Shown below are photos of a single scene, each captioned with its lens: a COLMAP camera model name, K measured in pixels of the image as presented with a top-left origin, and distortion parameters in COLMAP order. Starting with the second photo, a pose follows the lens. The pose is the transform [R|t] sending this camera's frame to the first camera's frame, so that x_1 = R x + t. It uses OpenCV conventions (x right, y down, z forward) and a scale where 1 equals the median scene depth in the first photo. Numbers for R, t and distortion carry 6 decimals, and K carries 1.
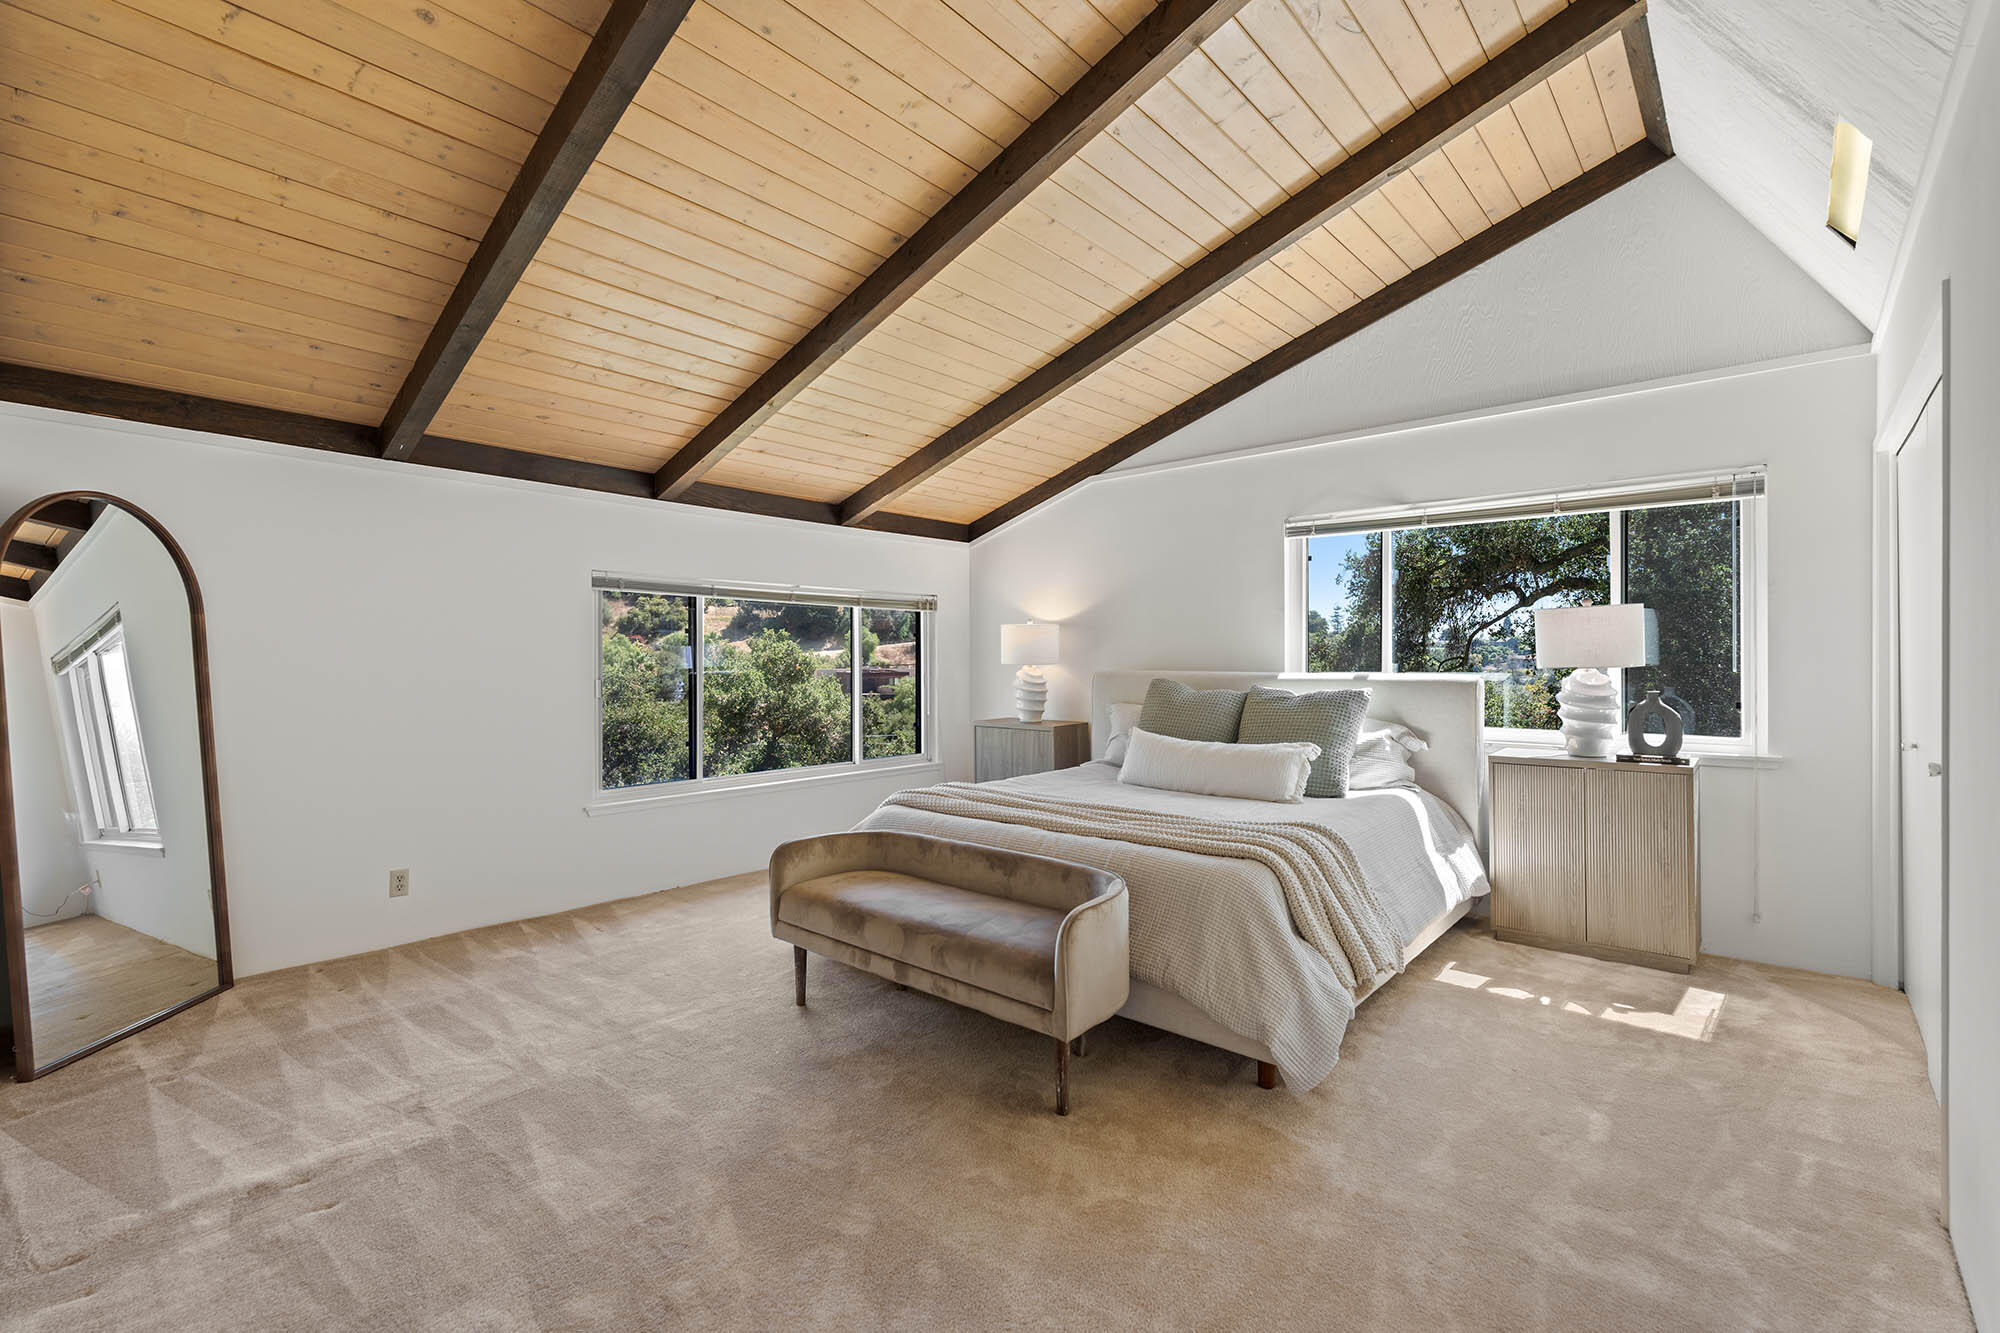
lens RADIAL K [[887.0, 0, 994.9], [0, 887.0, 665.7], [0, 0, 1]] dist [-0.000637, -0.000077]
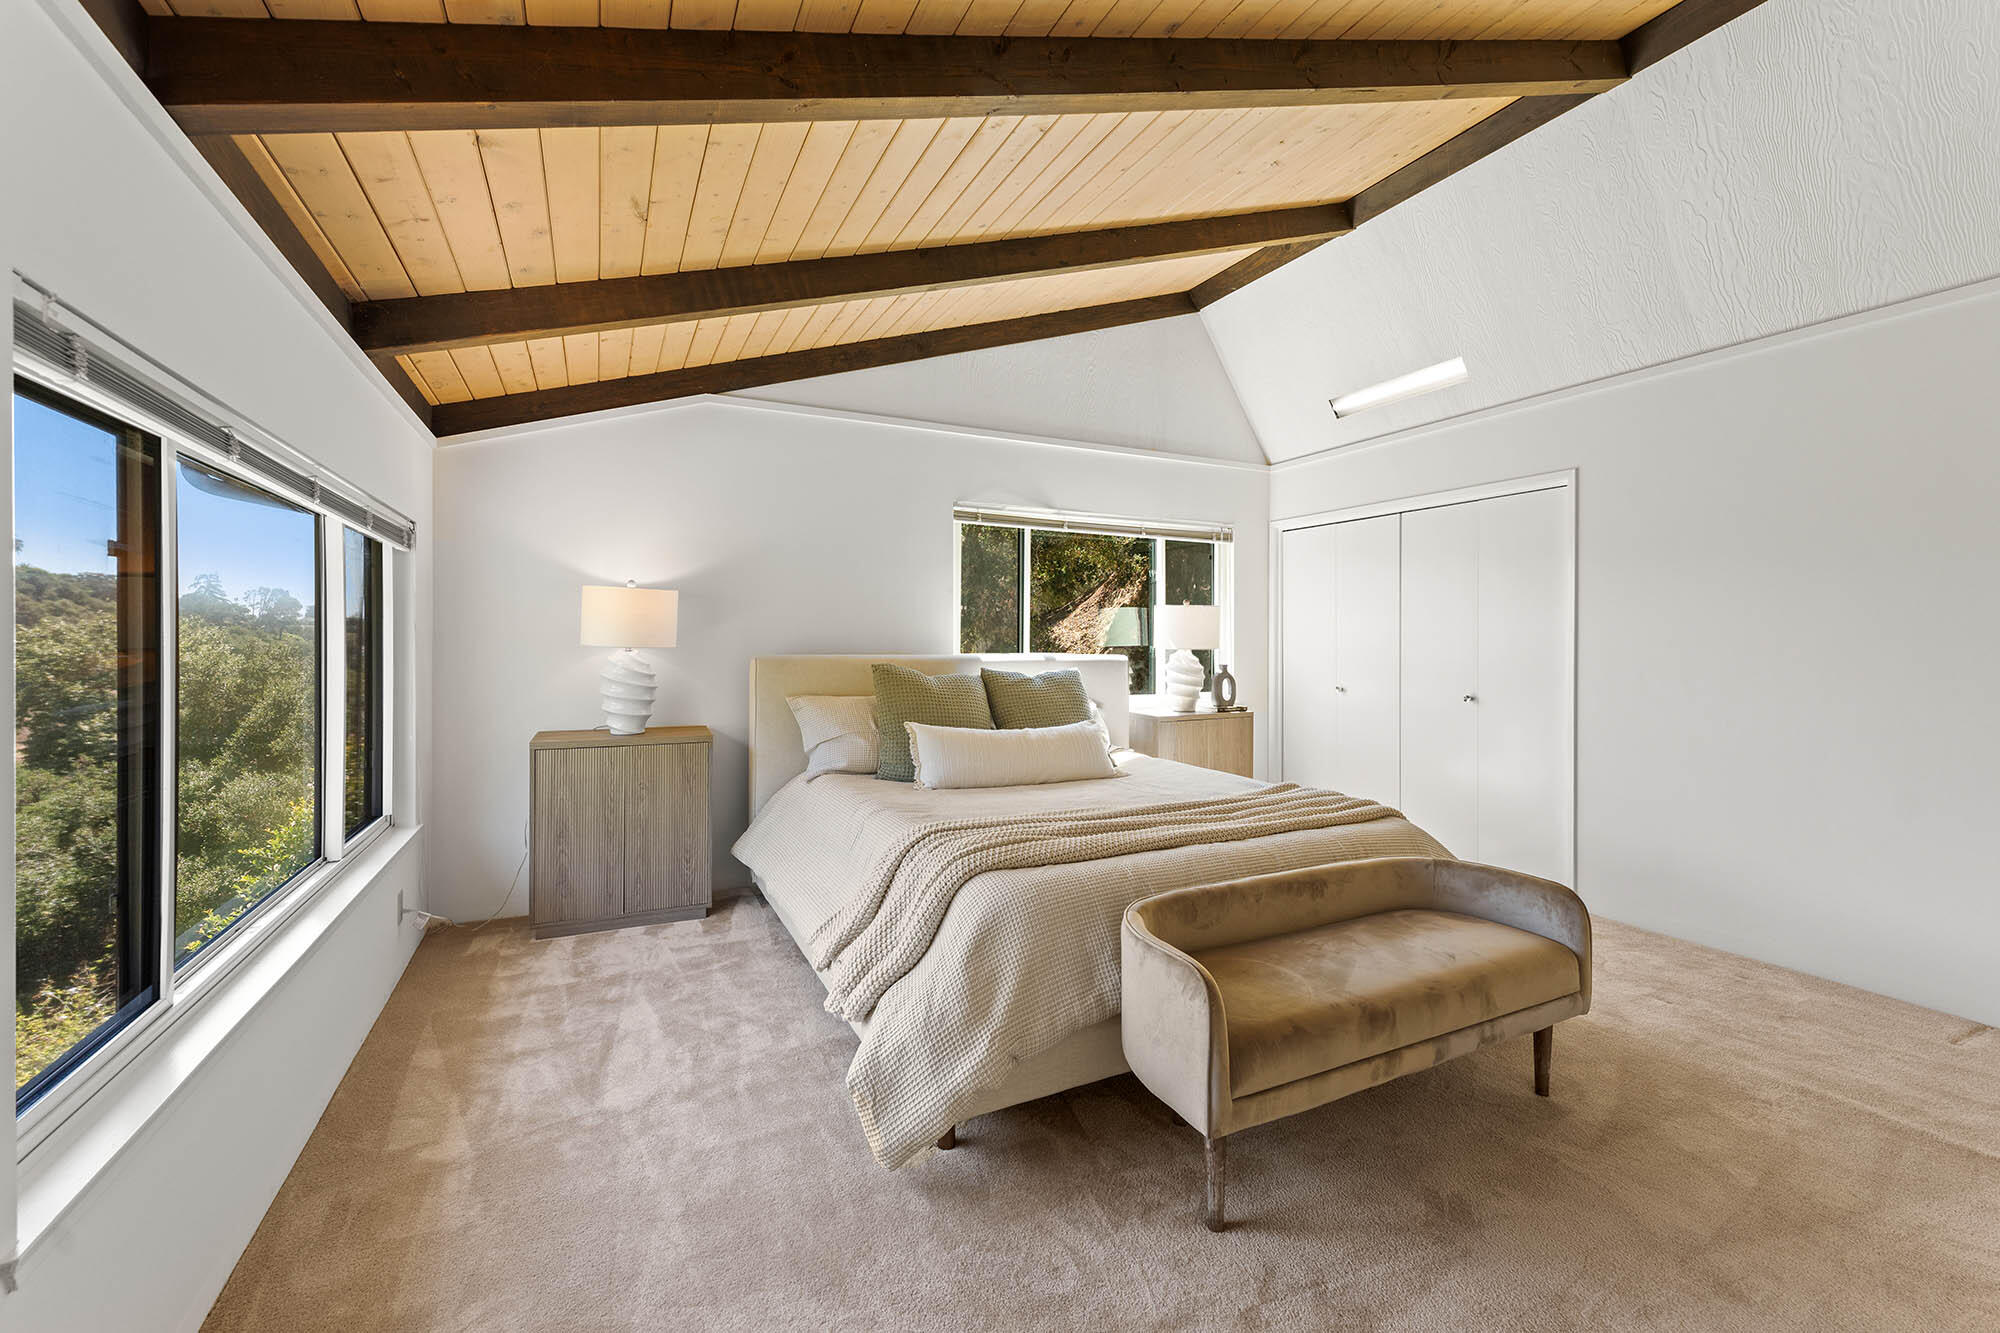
lens RADIAL K [[812.5, 0, 988.5], [0, 812.5, 640.1], [0, 0, 1]] dist [0.001405, -0.000104]
pose [[0.388016, 0.003752, 0.921645, -0.097689], [0.001433, 0.999988, -0.004674, -0.000886], [-0.921651, 0.003134, 0.388006, 0.117881]]
